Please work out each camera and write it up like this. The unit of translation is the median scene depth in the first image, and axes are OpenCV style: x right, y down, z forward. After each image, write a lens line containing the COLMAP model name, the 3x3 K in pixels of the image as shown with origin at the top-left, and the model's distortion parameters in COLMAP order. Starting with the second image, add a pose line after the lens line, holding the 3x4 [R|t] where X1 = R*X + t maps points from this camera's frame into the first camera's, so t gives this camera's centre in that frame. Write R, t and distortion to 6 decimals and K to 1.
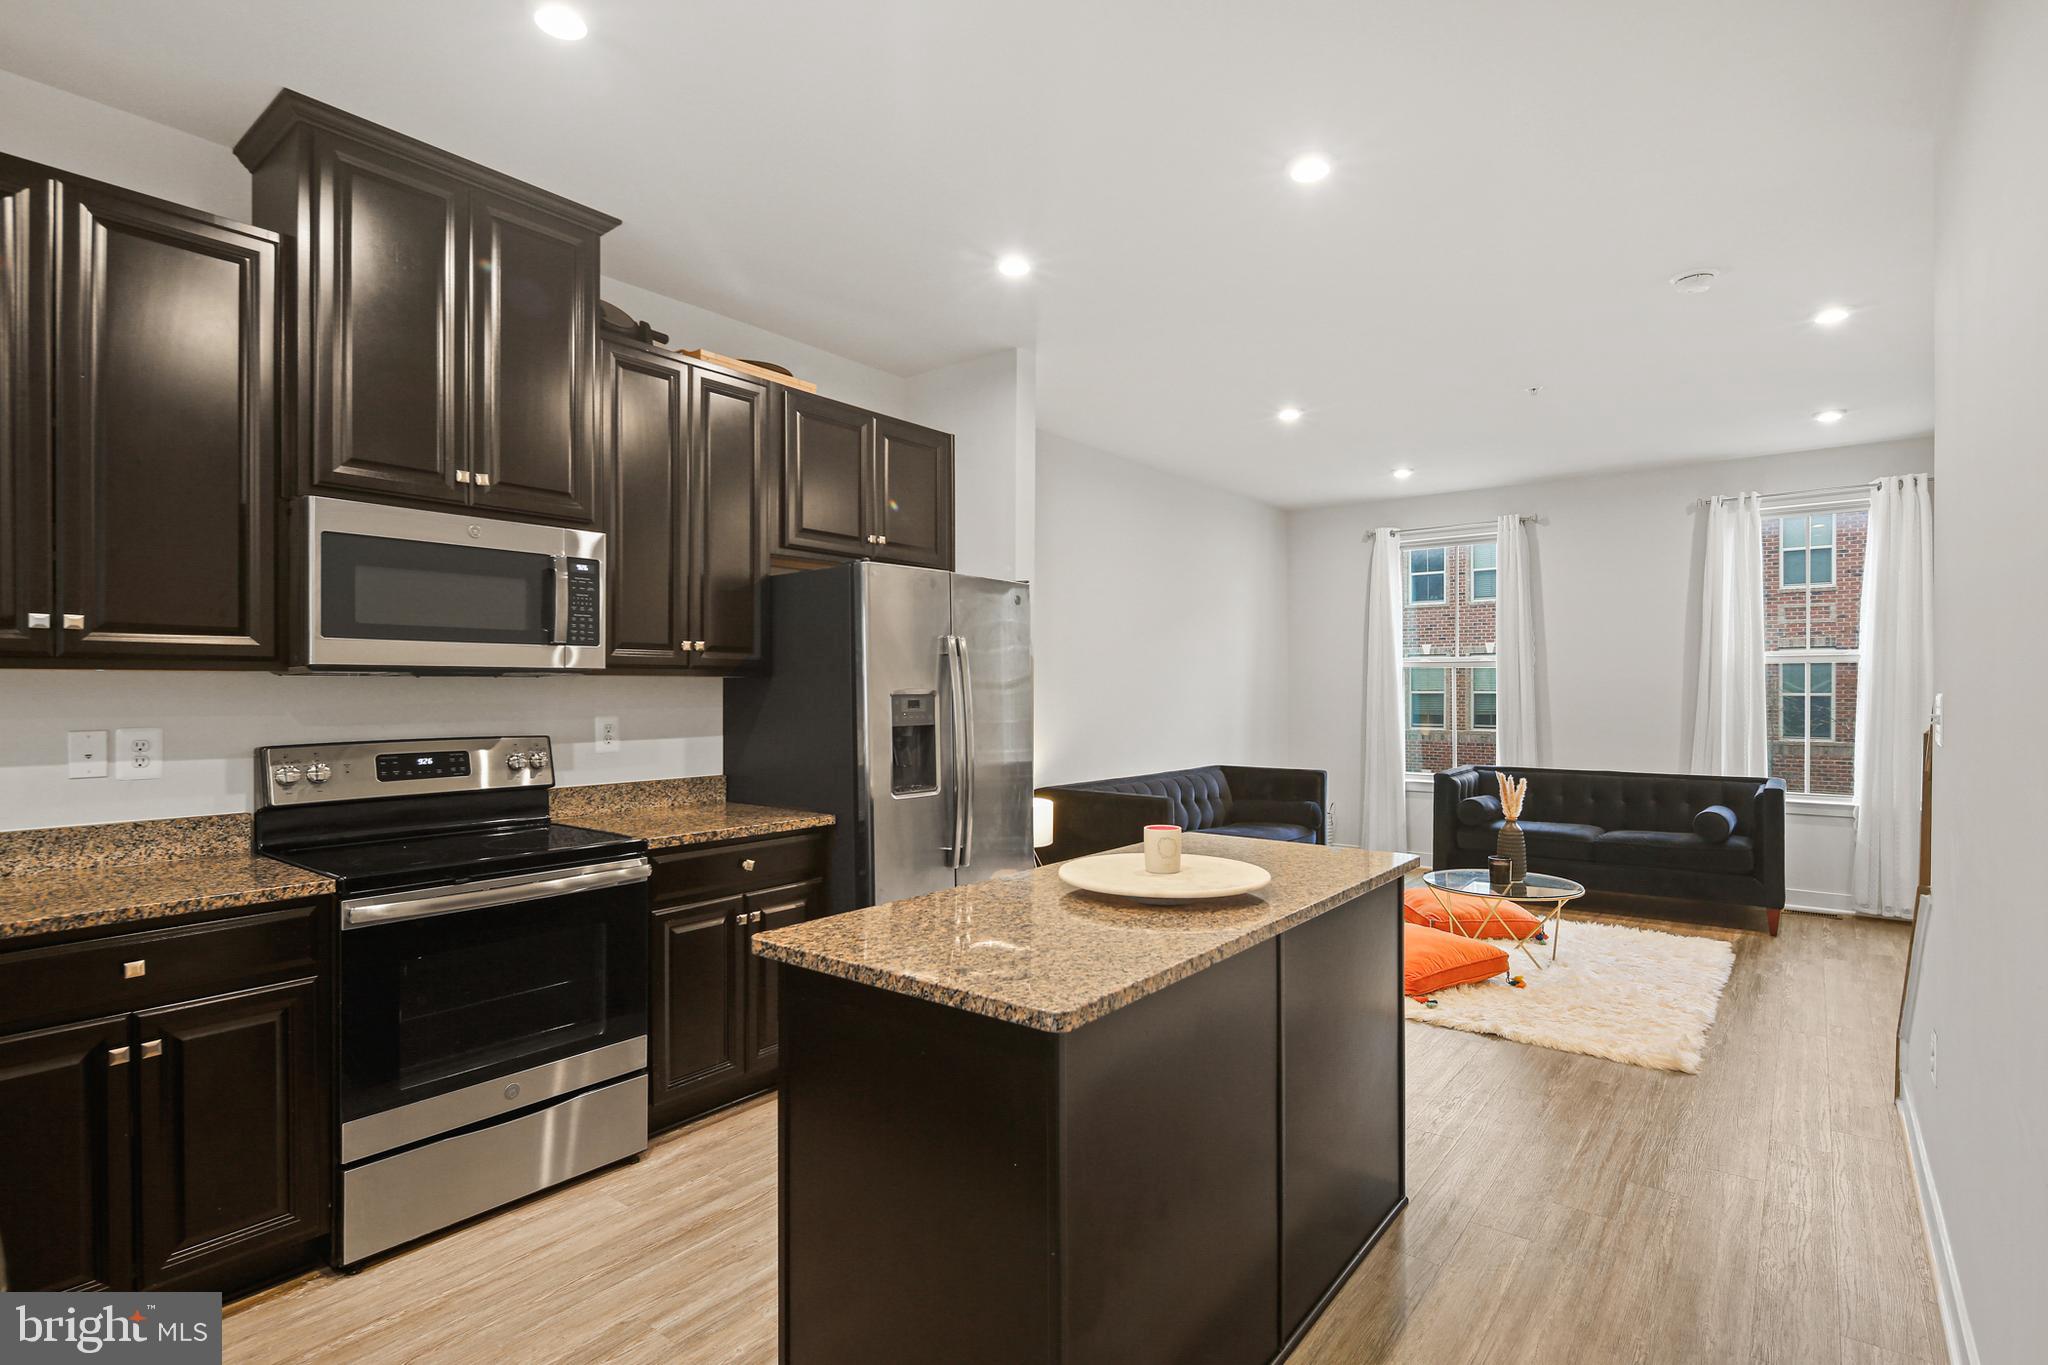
lens RADIAL K [[992.0, 0, 1025.3], [0, 992.0, 687.5], [0, 0, 1]] dist [0.000961, -0.001809]
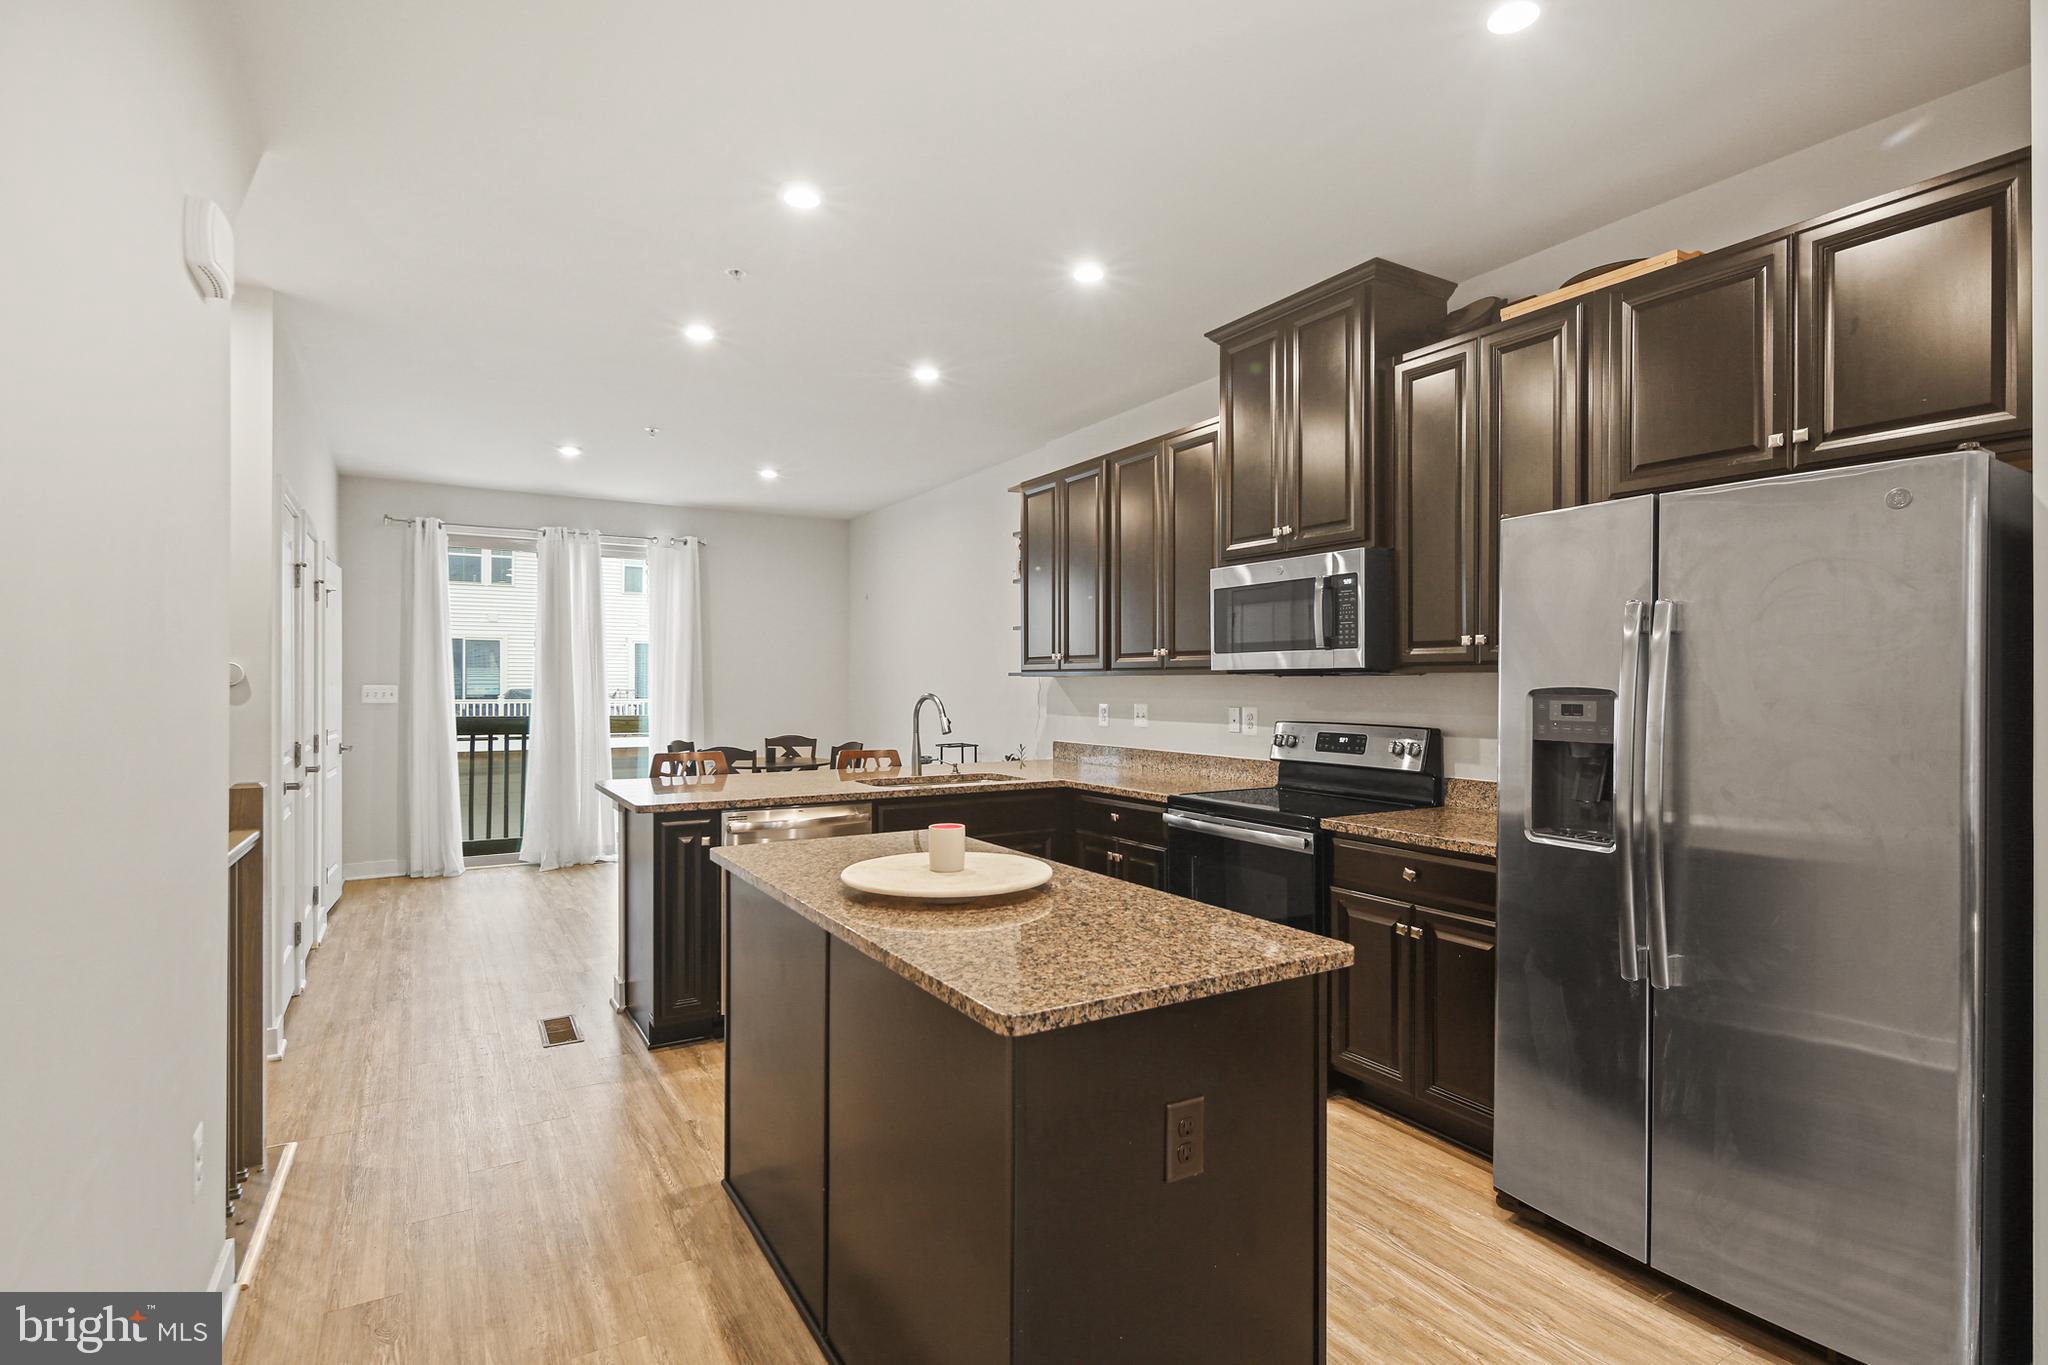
lens RADIAL K [[992.0, 0, 1025.3], [0, 992.0, 687.5], [0, 0, 1]] dist [0.000961, -0.001809]
pose [[-0.351262, 0.004336, -0.936267, 0.397710], [-0.000555, 0.999988, 0.004840, -0.001010], [0.936277, 0.002220, -0.351255, 0.543664]]
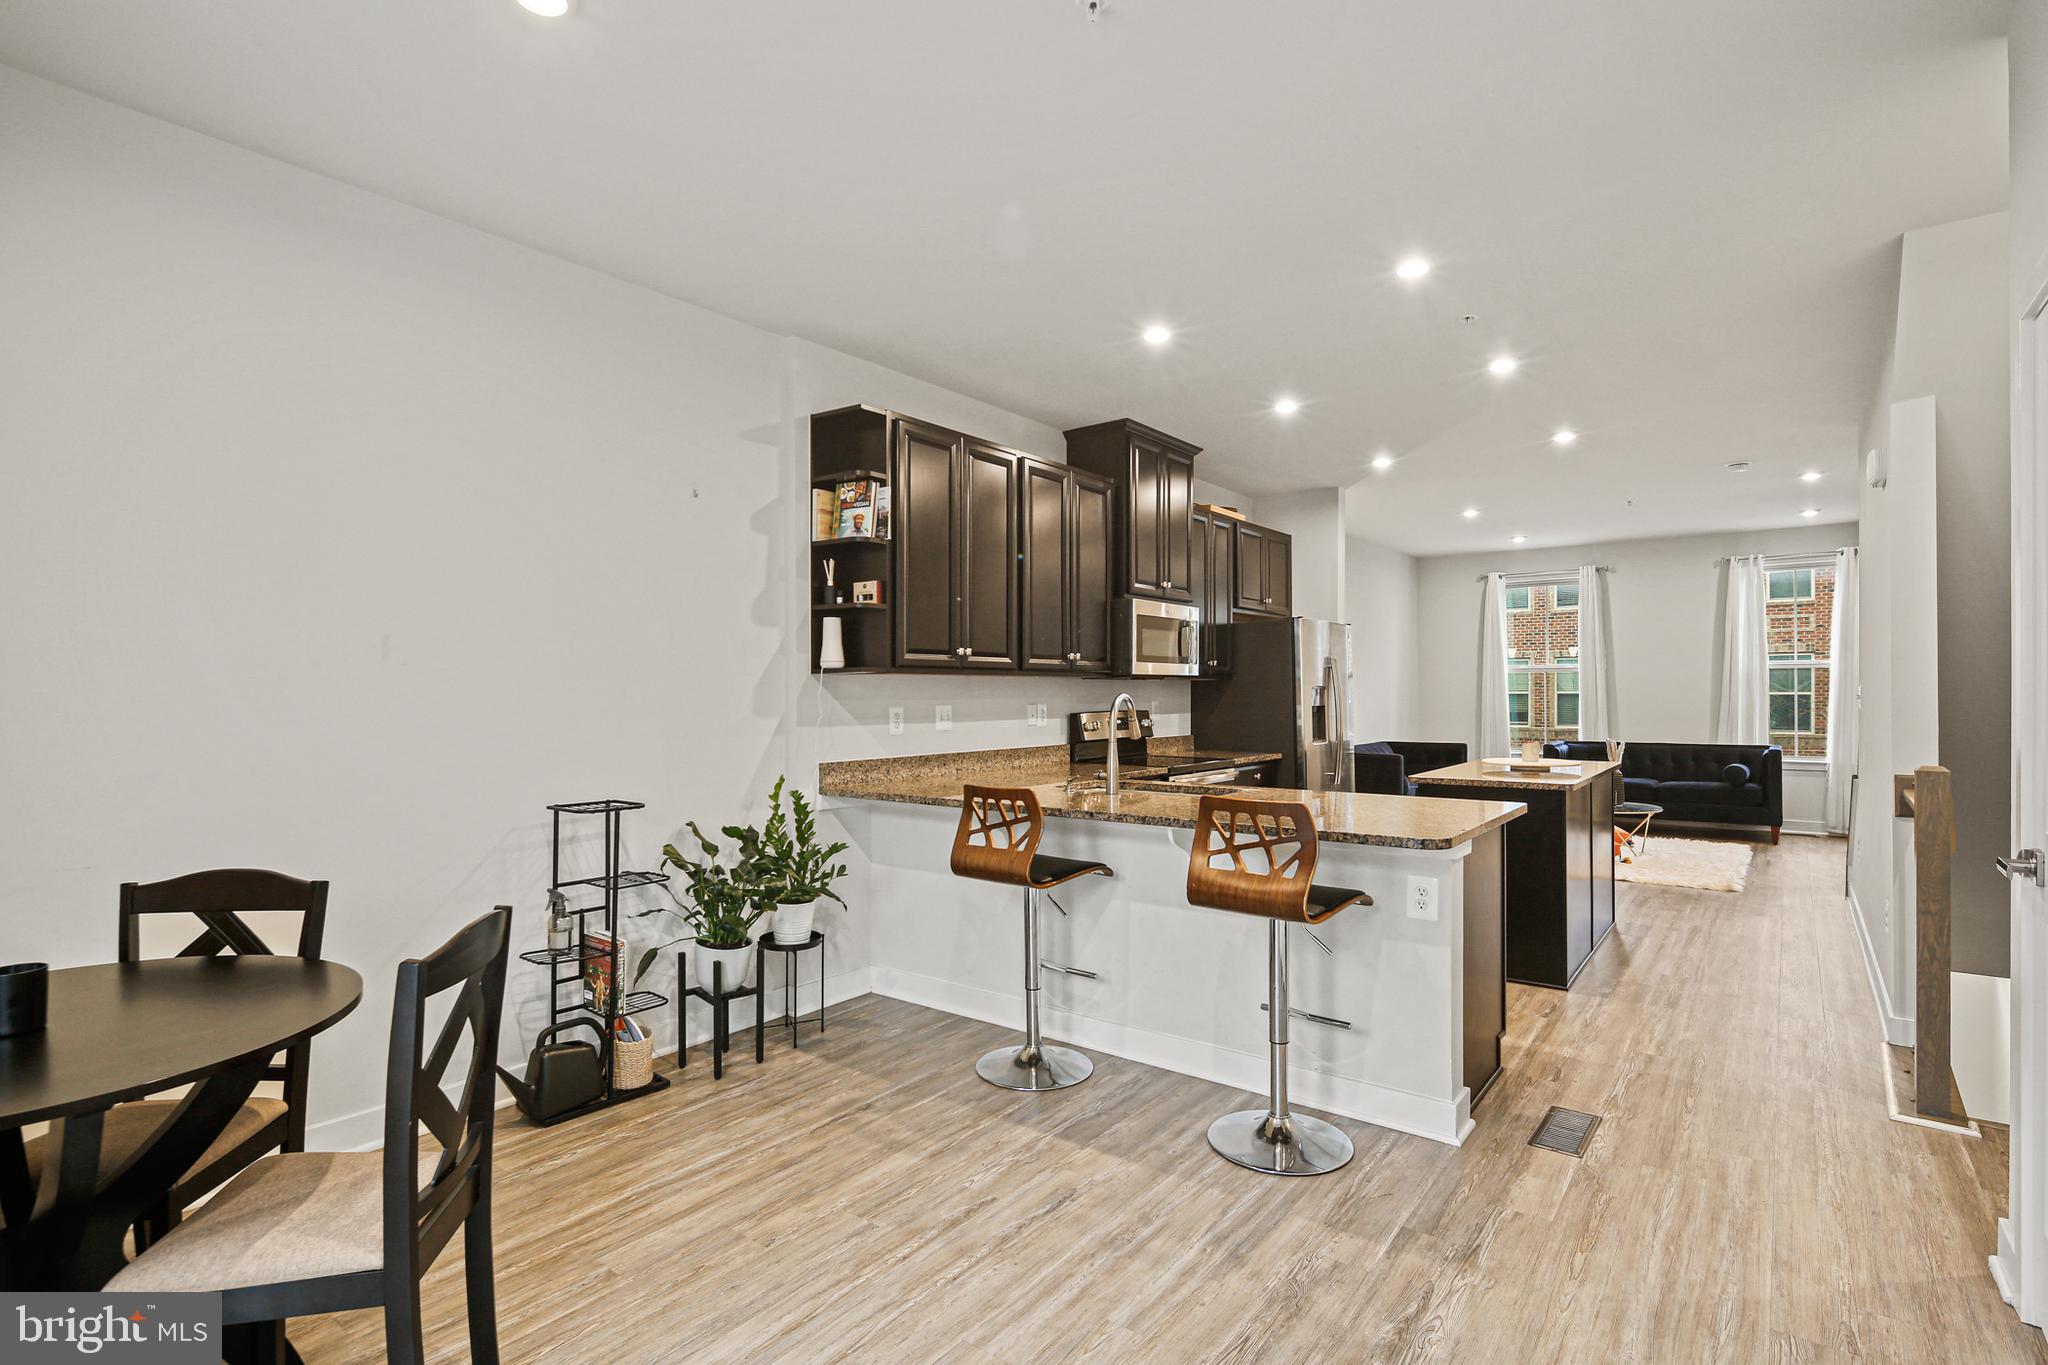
lens RADIAL K [[991.4, 0, 1031.8], [0, 991.4, 690.7], [0, 0, 1]] dist [0.003467, -0.000027]
pose [[0.999845, -0.003186, 0.017287, -0.415047], [0.003201, 0.999995, -0.000845, 0.006537], [-0.017285, 0.000900, 0.999850, -0.509836]]
